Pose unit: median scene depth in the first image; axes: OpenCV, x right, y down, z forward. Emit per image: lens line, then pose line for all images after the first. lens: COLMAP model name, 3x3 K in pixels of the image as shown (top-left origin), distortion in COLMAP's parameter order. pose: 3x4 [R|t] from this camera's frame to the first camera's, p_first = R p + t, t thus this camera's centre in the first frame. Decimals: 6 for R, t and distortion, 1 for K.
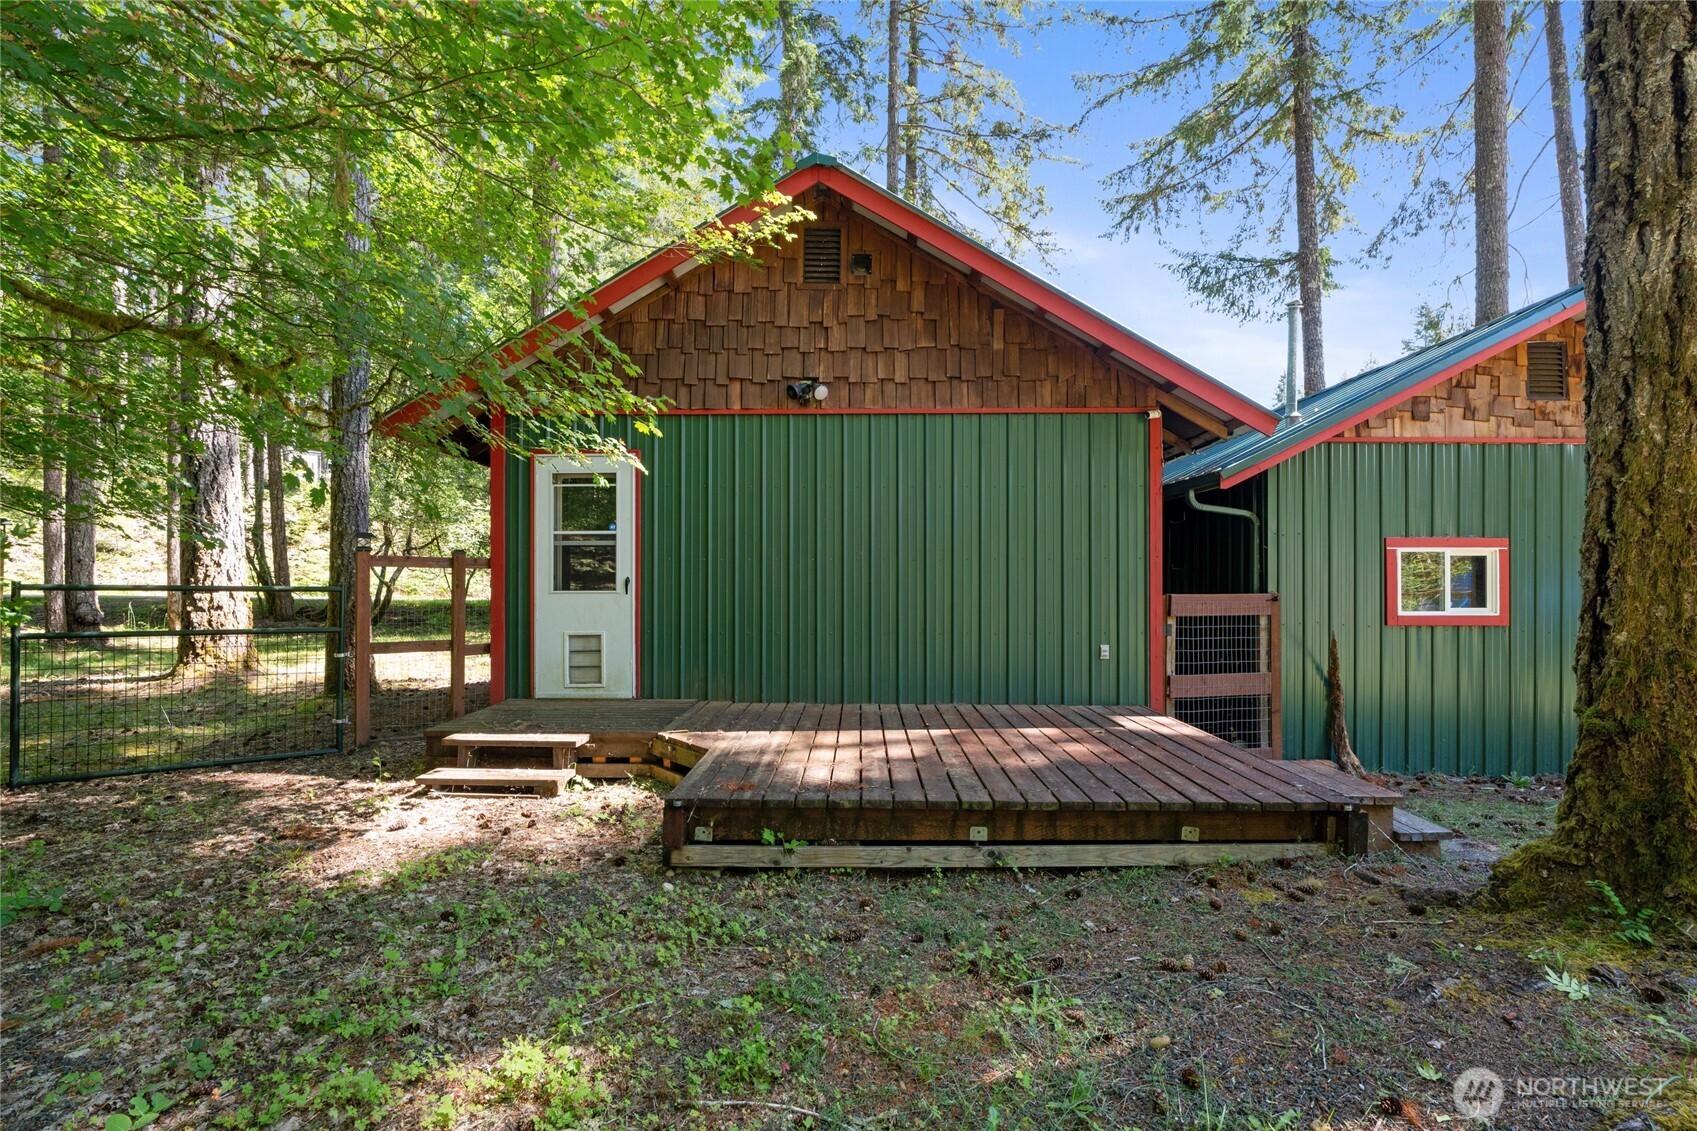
lens RADIAL K [[772.3, 0, 855.1], [0, 772.3, 582.8], [0, 0, 1]] dist [-0.004790, -0.001522]
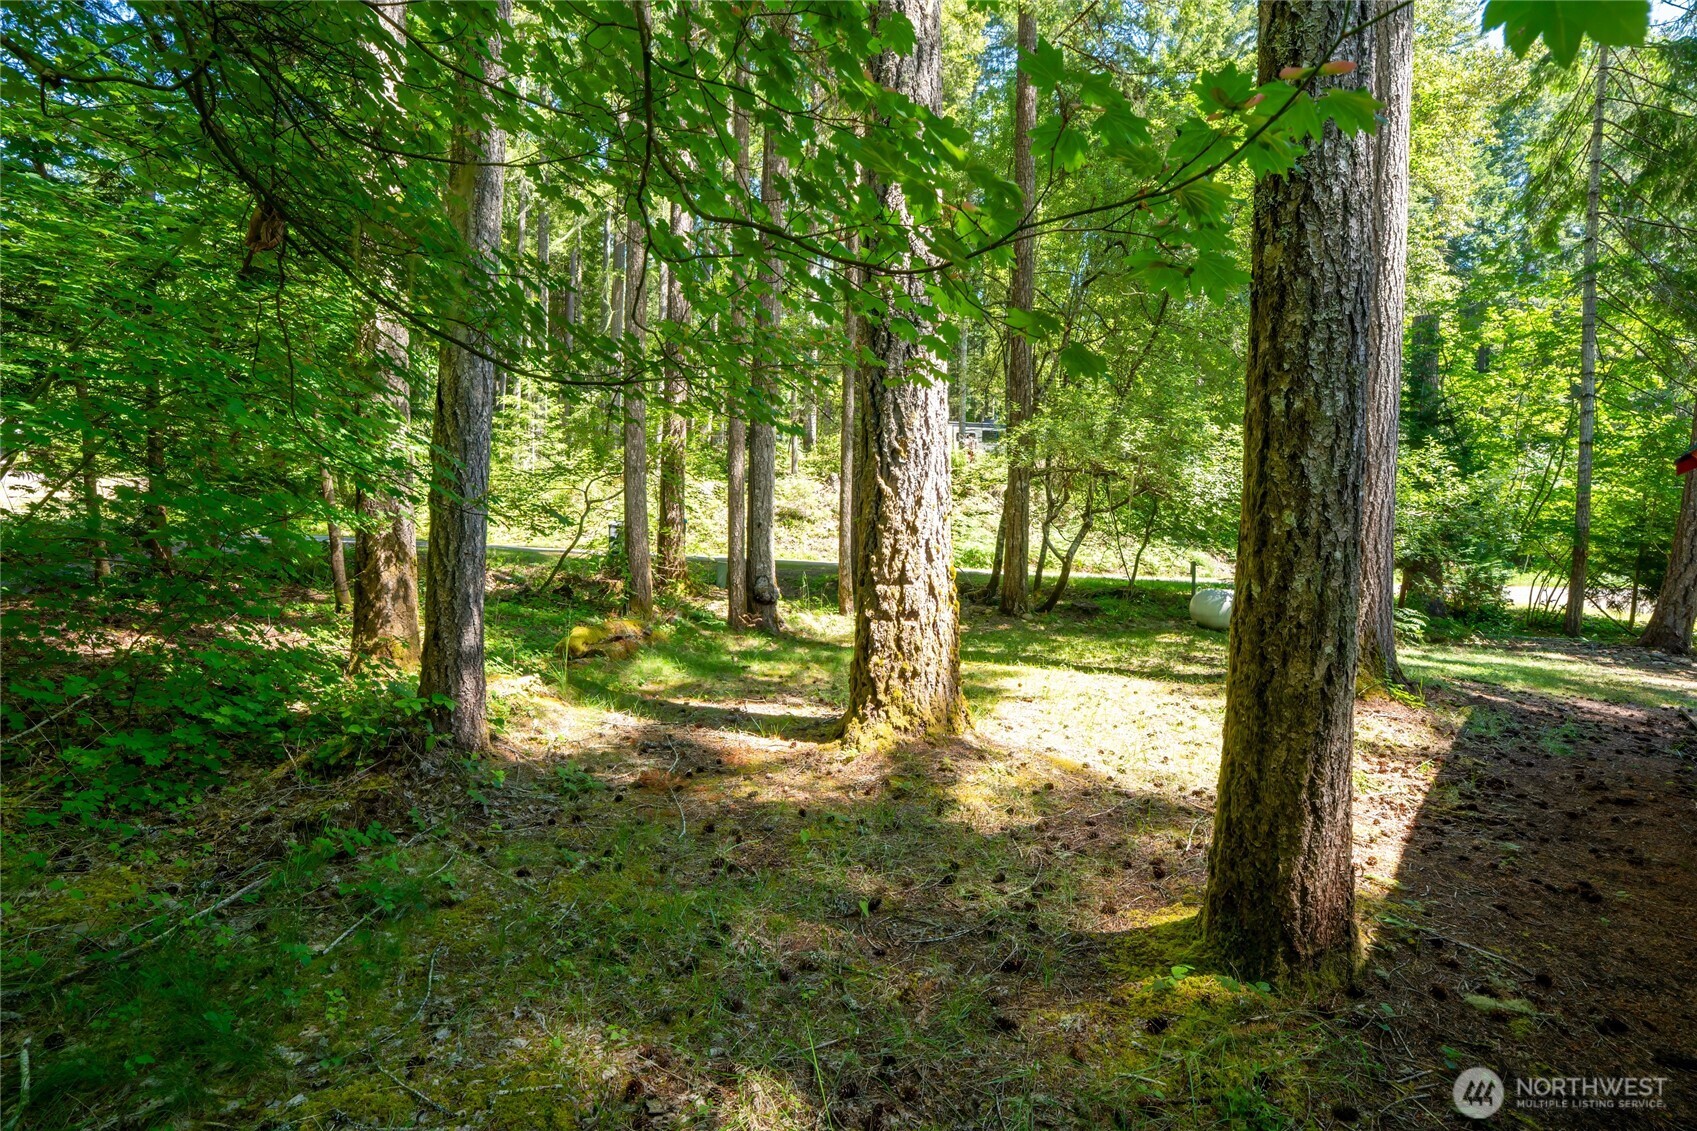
lens RADIAL K [[772.3, 0, 847.6], [0, 772.3, 557.7], [0, 0, 1]] dist [-0.004790, -0.001522]
pose [[0.751381, 0.025315, -0.659383, -0.531596], [-0.018620, 0.999679, 0.017162, -0.013152], [0.659606, -0.000617, 0.751611, 0.596410]]
